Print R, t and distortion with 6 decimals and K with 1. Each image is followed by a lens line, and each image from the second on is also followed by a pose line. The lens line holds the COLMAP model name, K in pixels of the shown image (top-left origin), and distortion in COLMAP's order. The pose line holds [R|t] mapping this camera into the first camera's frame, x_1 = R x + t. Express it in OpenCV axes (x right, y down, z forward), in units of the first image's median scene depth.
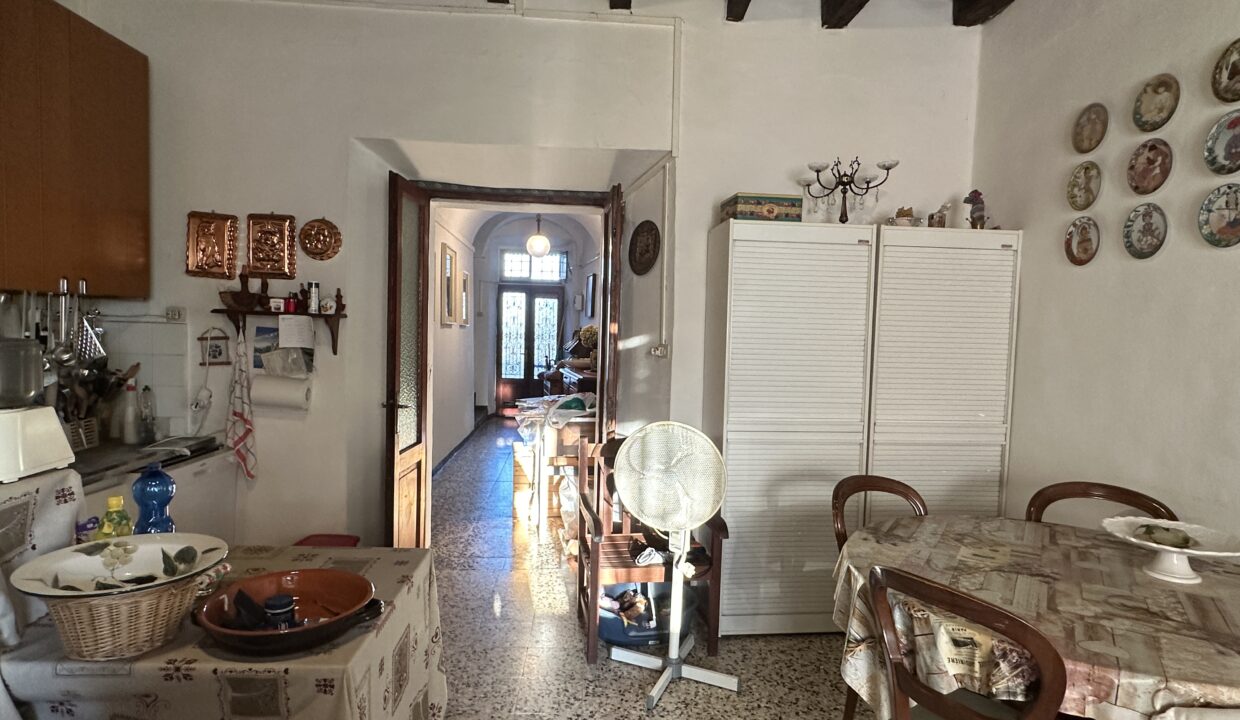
lens RADIAL K [[695.2, 0, 620.0], [0, 695.2, 363.6], [0, 0, 1]] dist [0.001386, 0.000135]
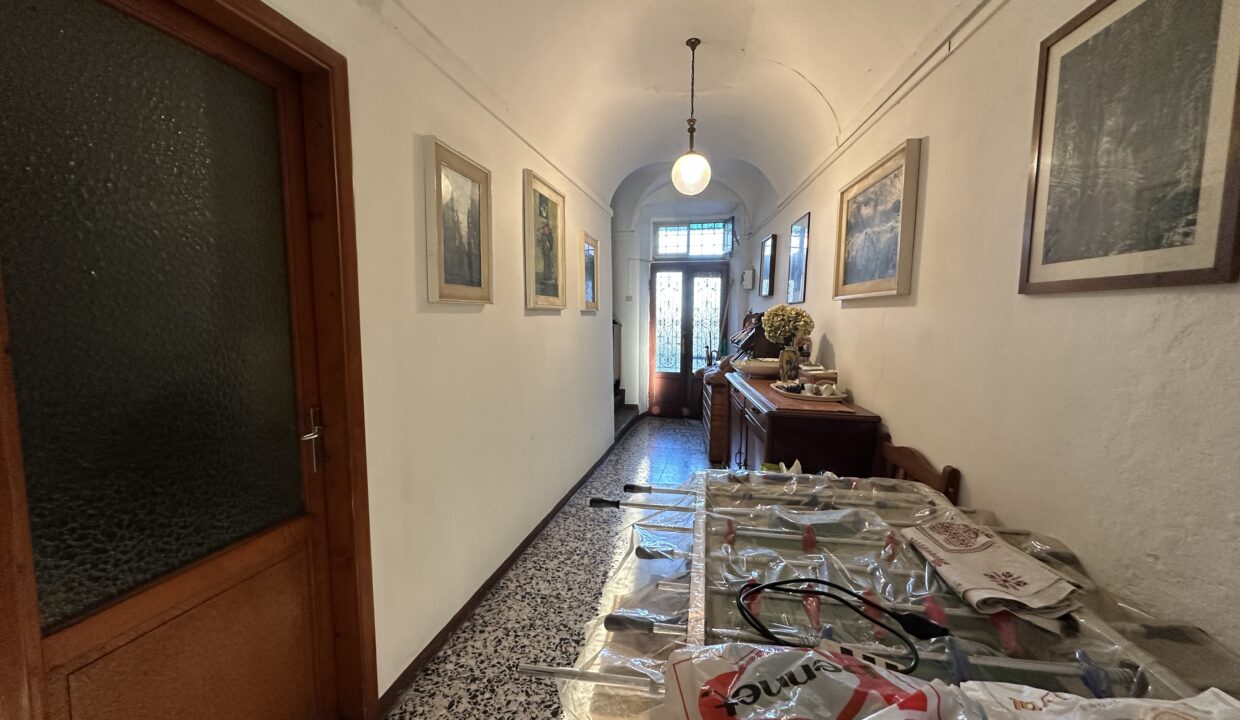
lens RADIAL K [[490.3, 0, 617.2], [0, 490.3, 362.9], [0, 0, 1]] dist [-0.002449, 0.000324]
pose [[0.957819, 0.006048, -0.287309, -0.052100], [0.007604, 0.998895, 0.046376, -0.024907], [0.287272, -0.046605, 0.956714, 0.526768]]
